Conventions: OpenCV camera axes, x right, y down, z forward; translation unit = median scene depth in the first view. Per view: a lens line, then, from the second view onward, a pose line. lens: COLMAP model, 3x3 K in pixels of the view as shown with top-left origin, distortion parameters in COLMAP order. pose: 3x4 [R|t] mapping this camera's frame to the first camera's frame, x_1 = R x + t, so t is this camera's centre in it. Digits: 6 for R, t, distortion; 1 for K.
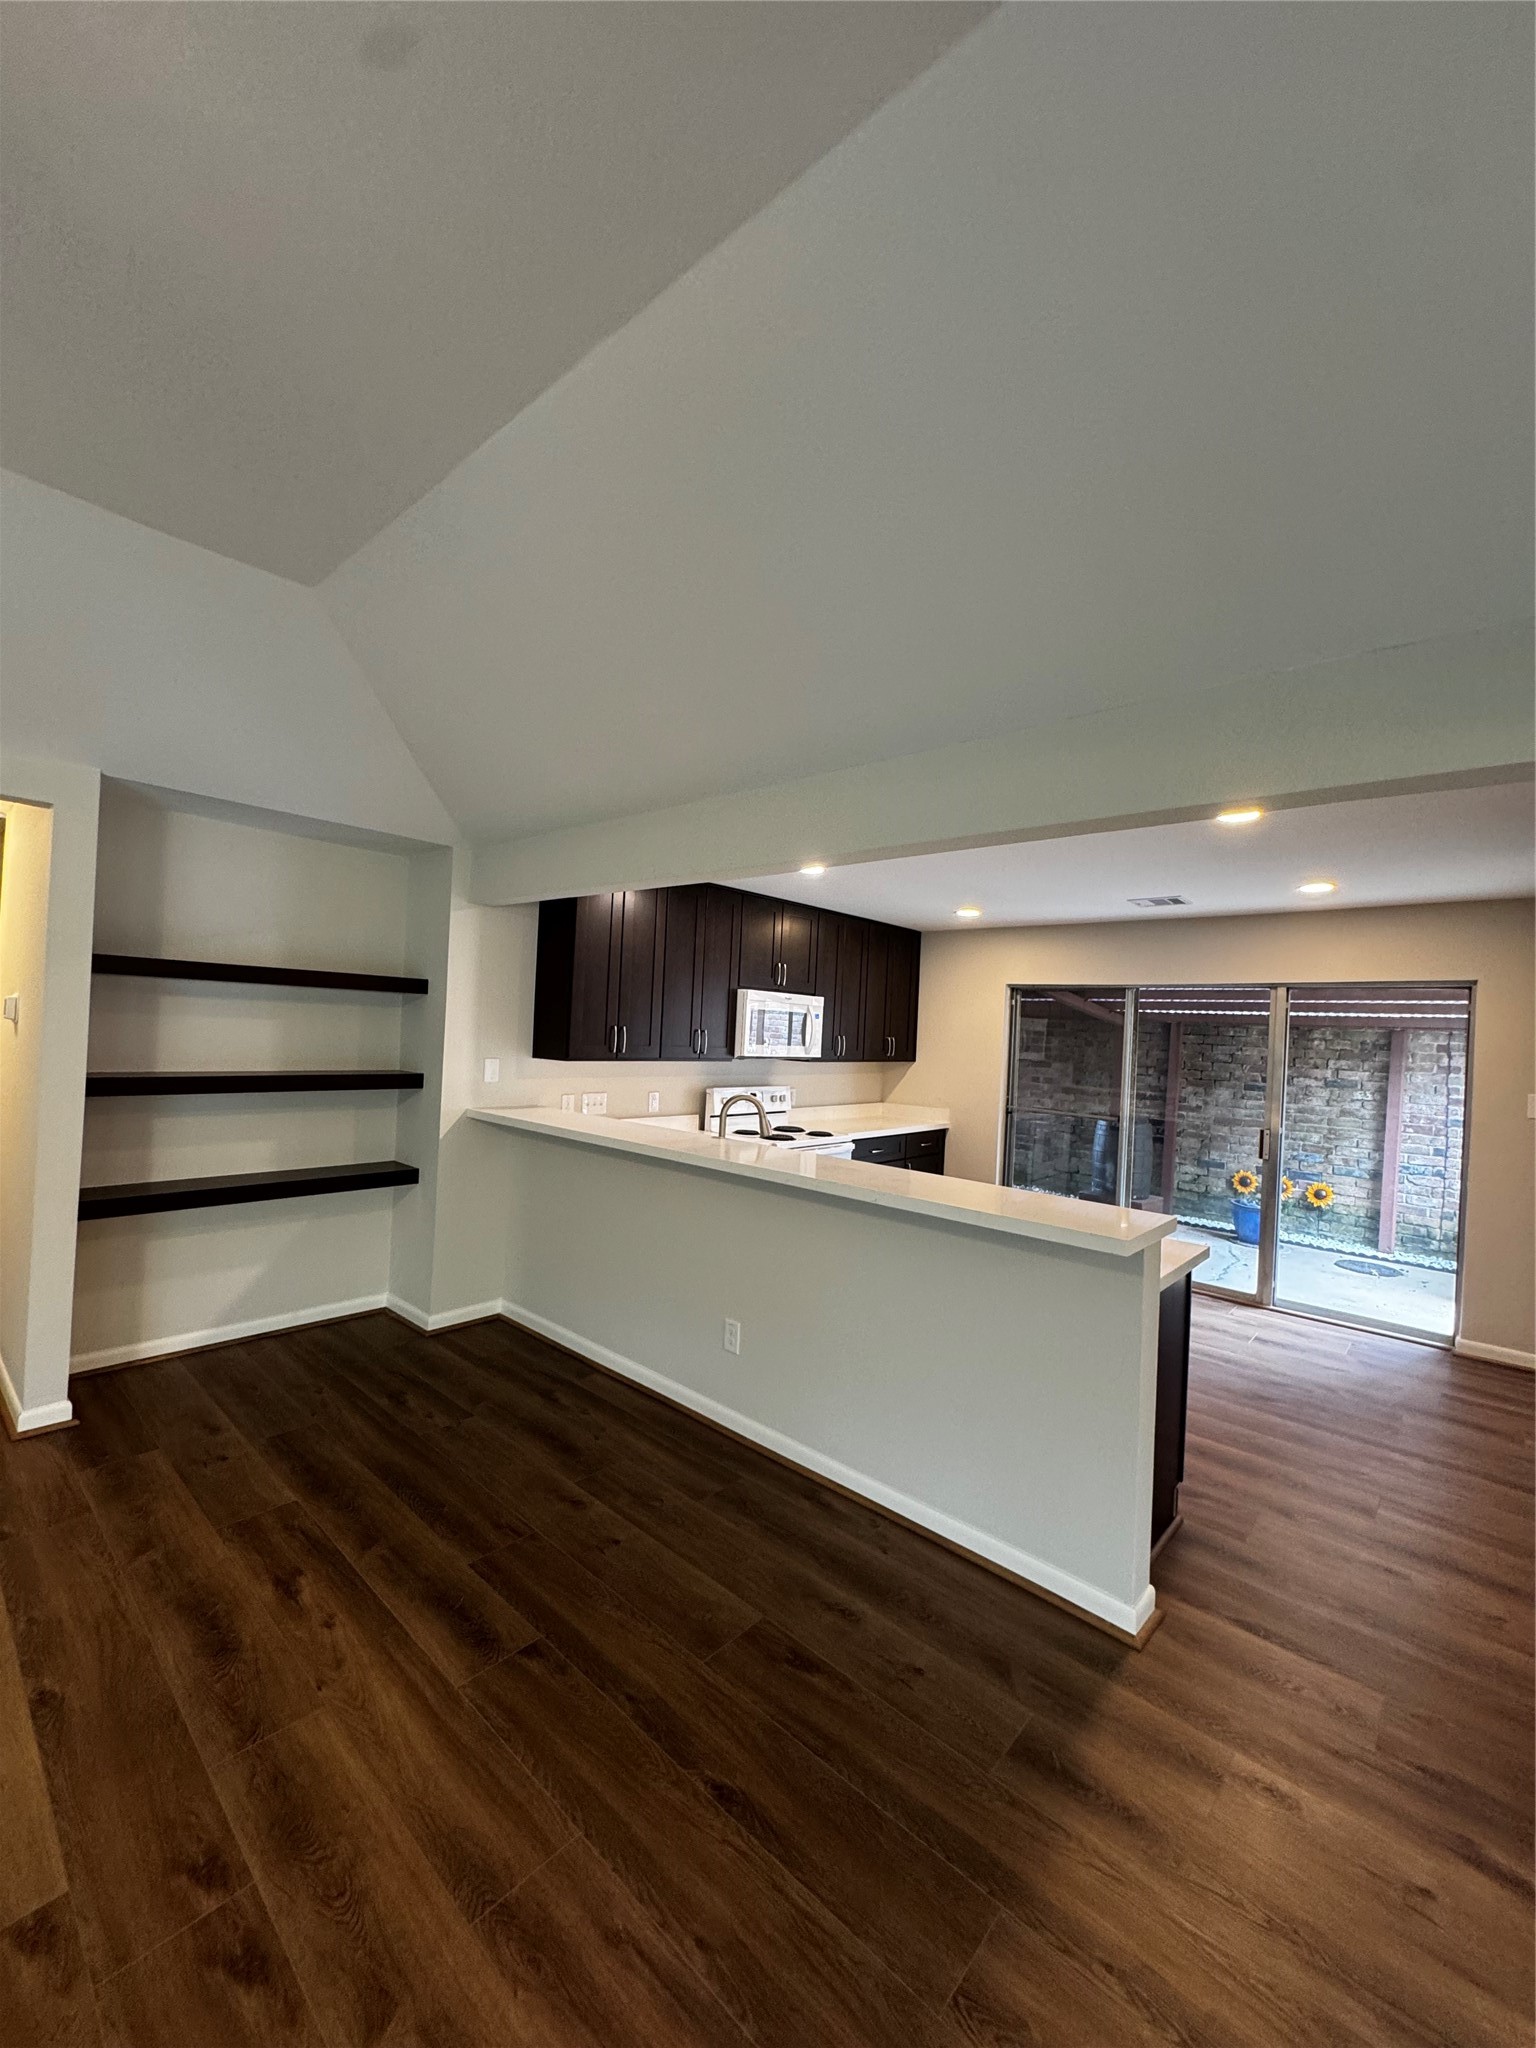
lens RADIAL K [[817.9, 0, 760.3], [0, 817.9, 1007.0], [0, 0, 1]] dist [-0.003521, 0.001245]
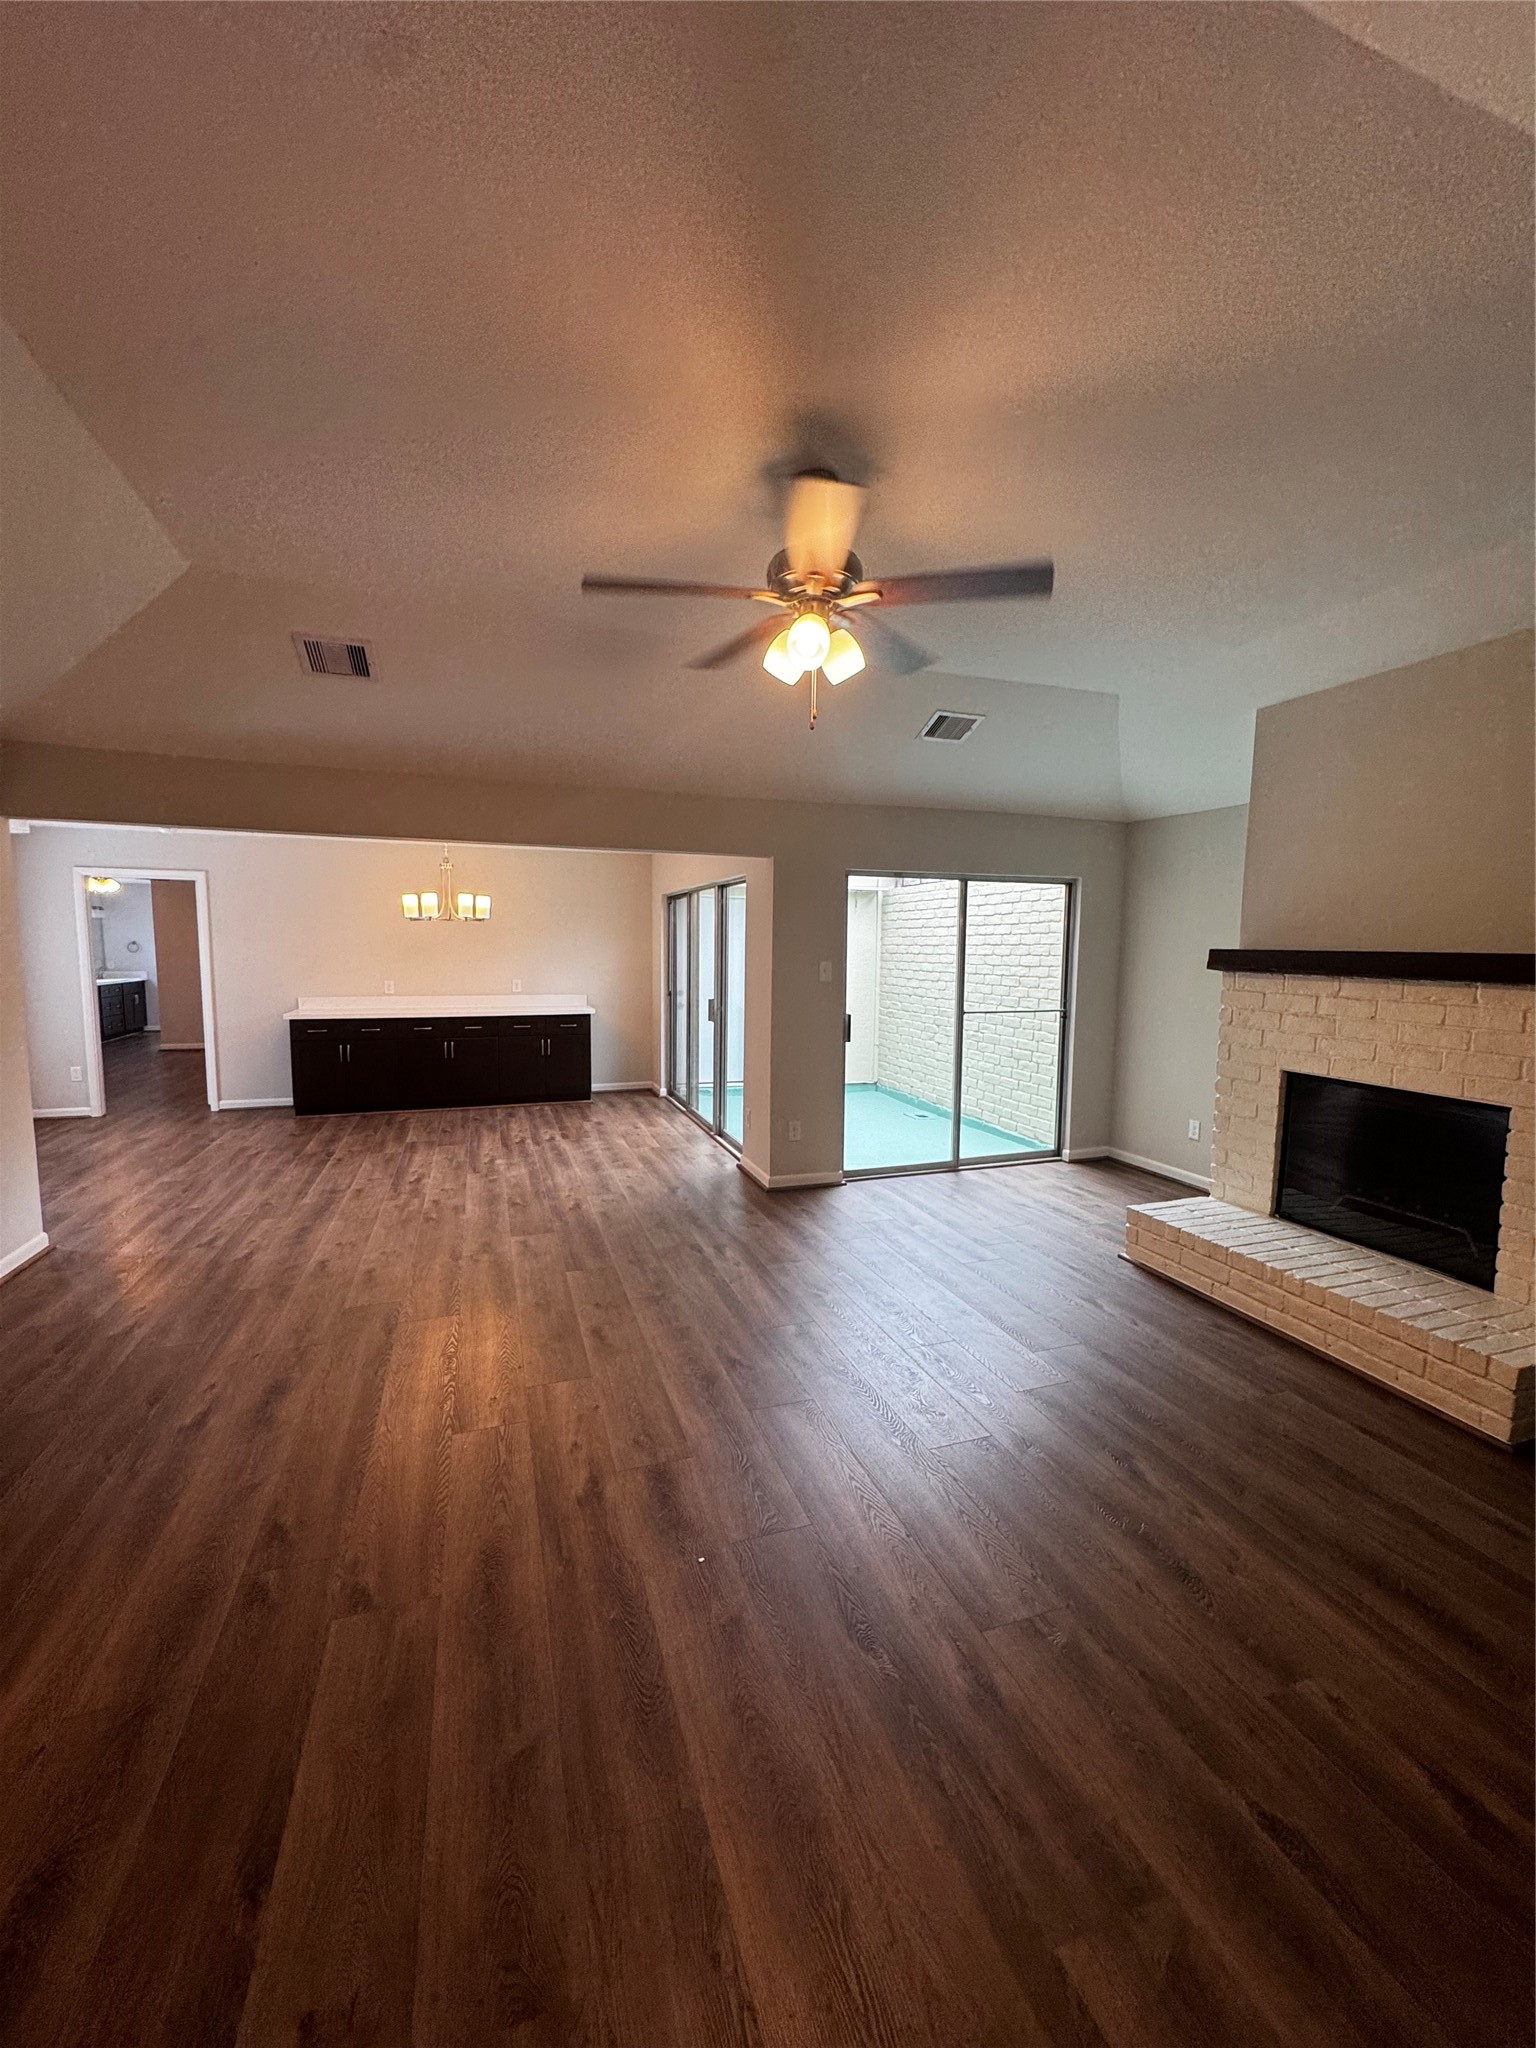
lens RADIAL K [[817.9, 0, 770.1], [0, 817.9, 1038.4], [0, 0, 1]] dist [-0.003521, 0.001245]
pose [[-0.875358, -0.116016, 0.469349, -0.884628], [-0.067570, 0.990611, 0.118842, -0.008882], [-0.478730, 0.072315, -0.874979, 0.785757]]
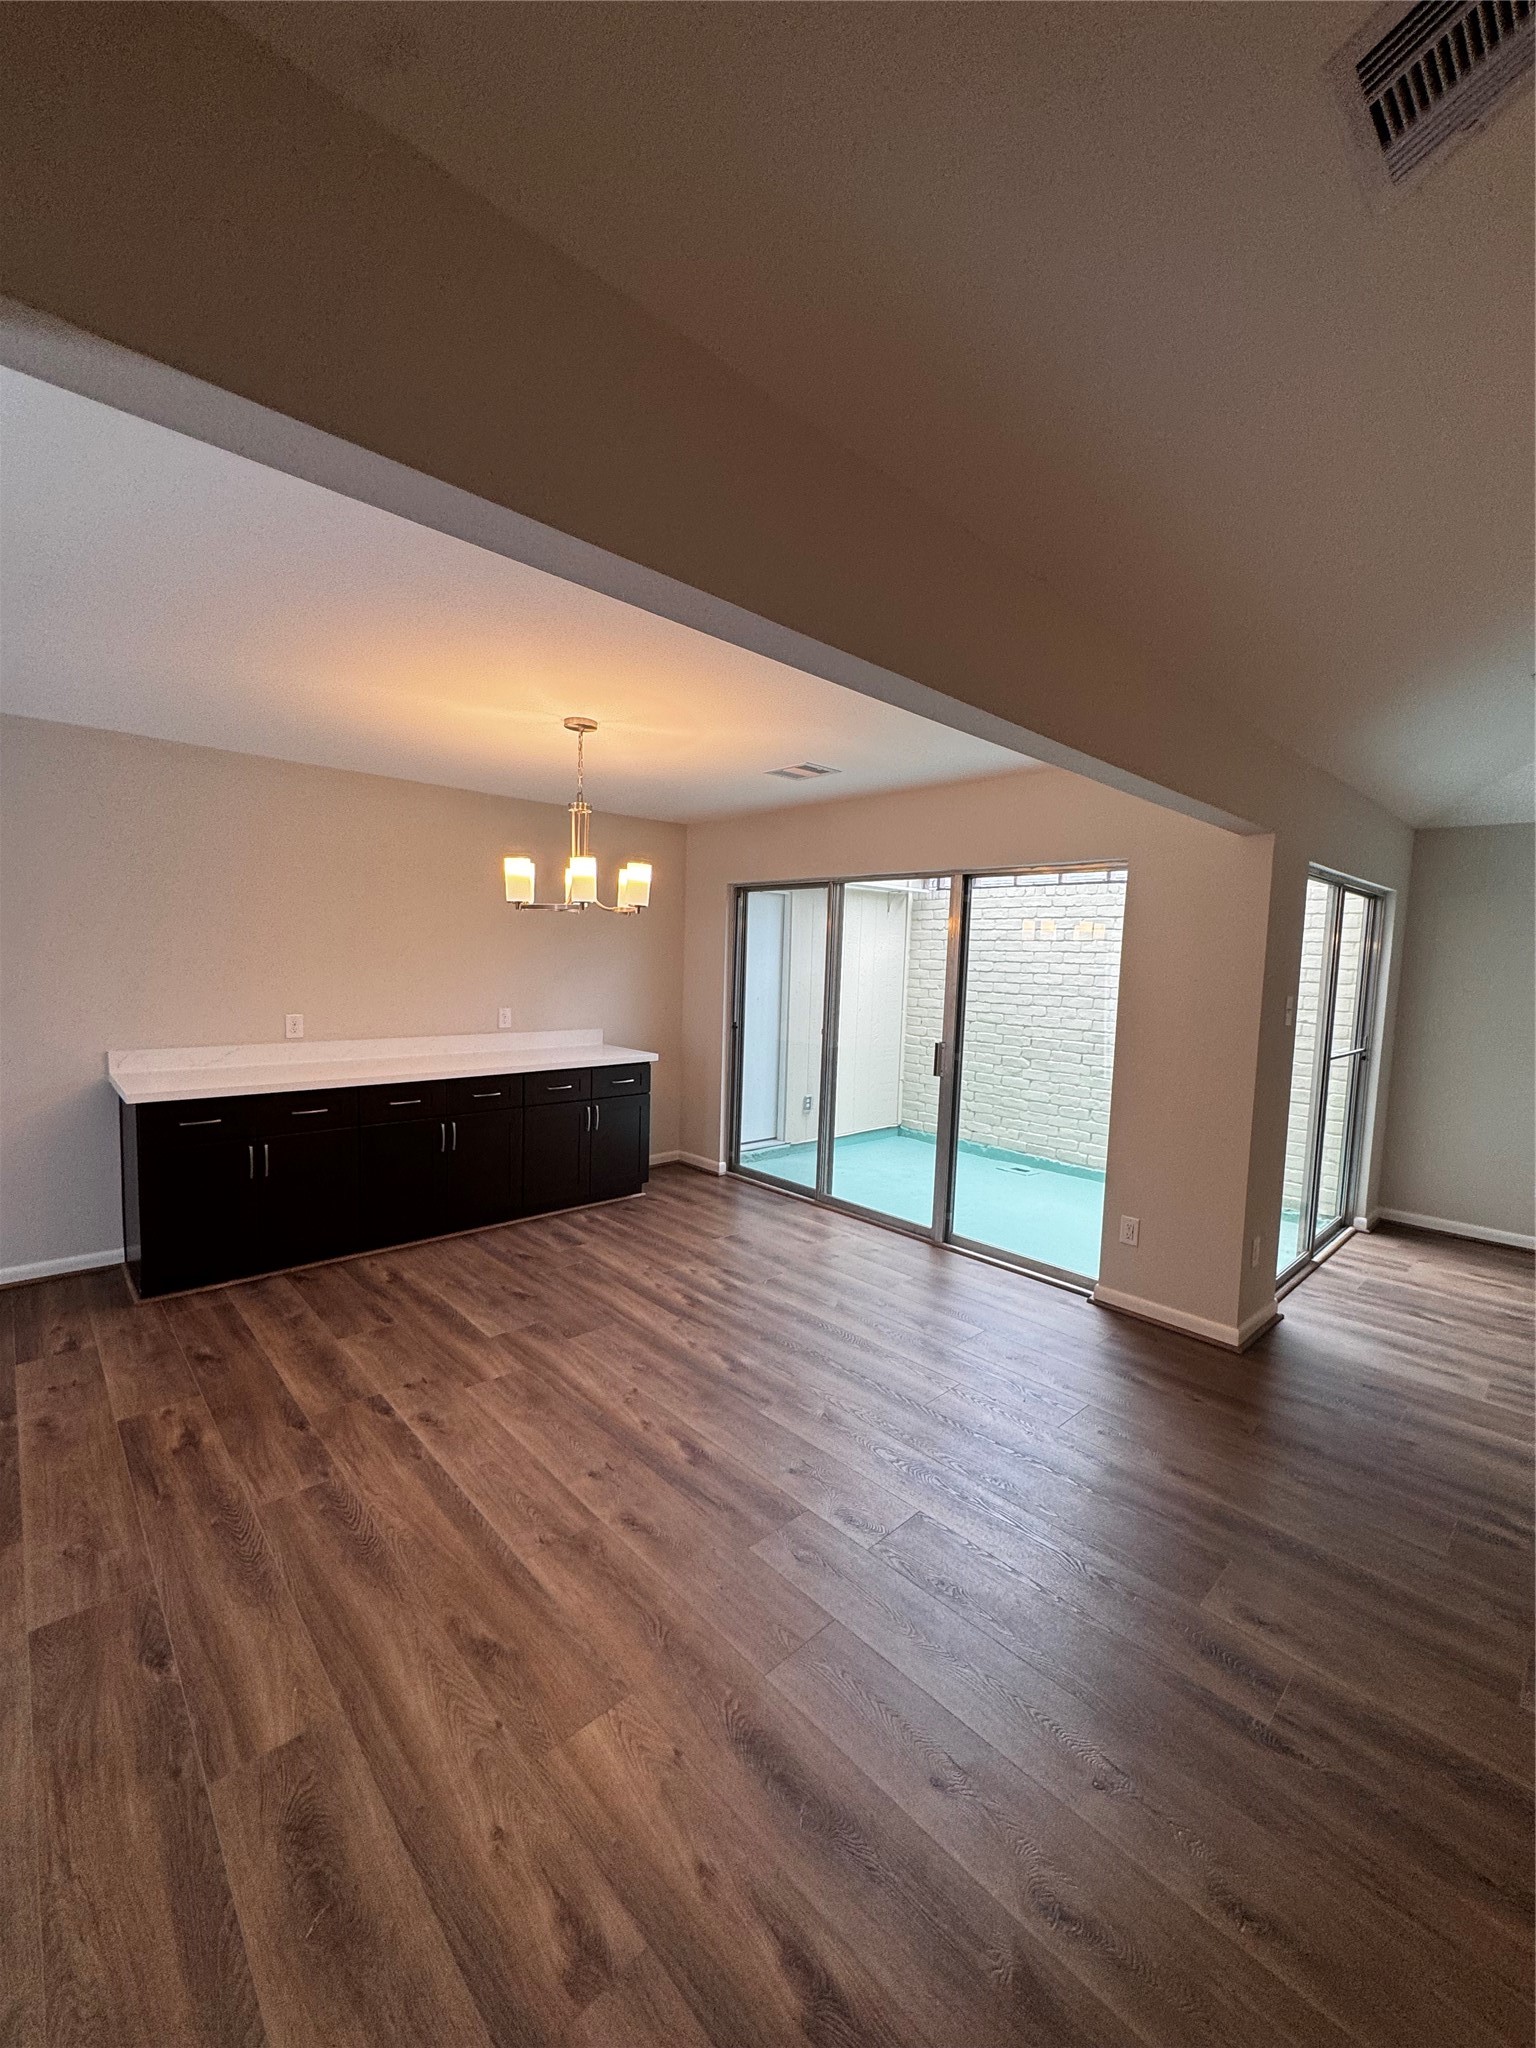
lens RADIAL K [[817.9, 0, 772.5], [0, 817.9, 1039.6], [0, 0, 1]] dist [-0.003521, 0.001245]
pose [[-0.992741, -0.091779, 0.077733, 0.405189], [-0.085255, 0.992857, 0.083461, 0.051561], [-0.084837, 0.076228, -0.993475, 0.445184]]
